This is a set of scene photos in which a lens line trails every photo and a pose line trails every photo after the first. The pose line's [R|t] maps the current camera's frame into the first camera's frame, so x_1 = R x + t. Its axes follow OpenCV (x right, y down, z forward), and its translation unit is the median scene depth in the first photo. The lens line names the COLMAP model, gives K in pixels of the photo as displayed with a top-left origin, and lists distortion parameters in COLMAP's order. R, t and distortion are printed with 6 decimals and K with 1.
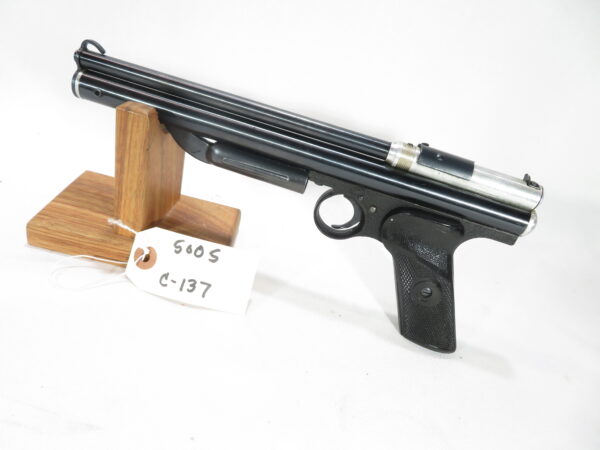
lens RADIAL K [[413.0, 0, 318.1], [0, 413.0, 216.2], [0, 0, 1]] dist [0.001526, -0.000654]
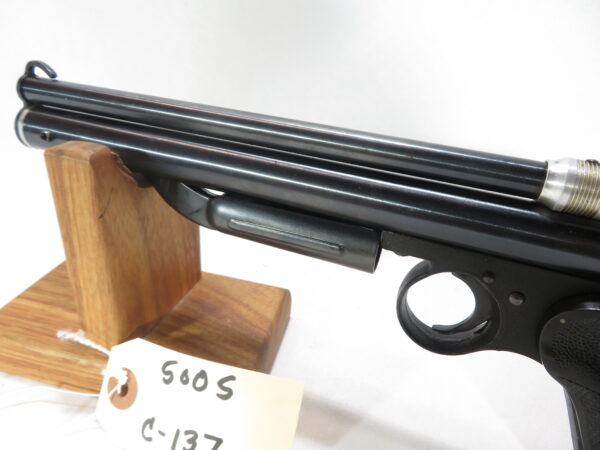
lens RADIAL K [[446.6, 0, 298.0], [0, 446.6, 219.8], [0, 0, 1]] dist [0.001226, -0.000918]
pose [[0.965369, -0.075769, -0.249645, 0.020342], [0.049112, 0.992568, -0.111337, -0.063420], [0.256226, 0.095221, 0.961916, 0.404786]]
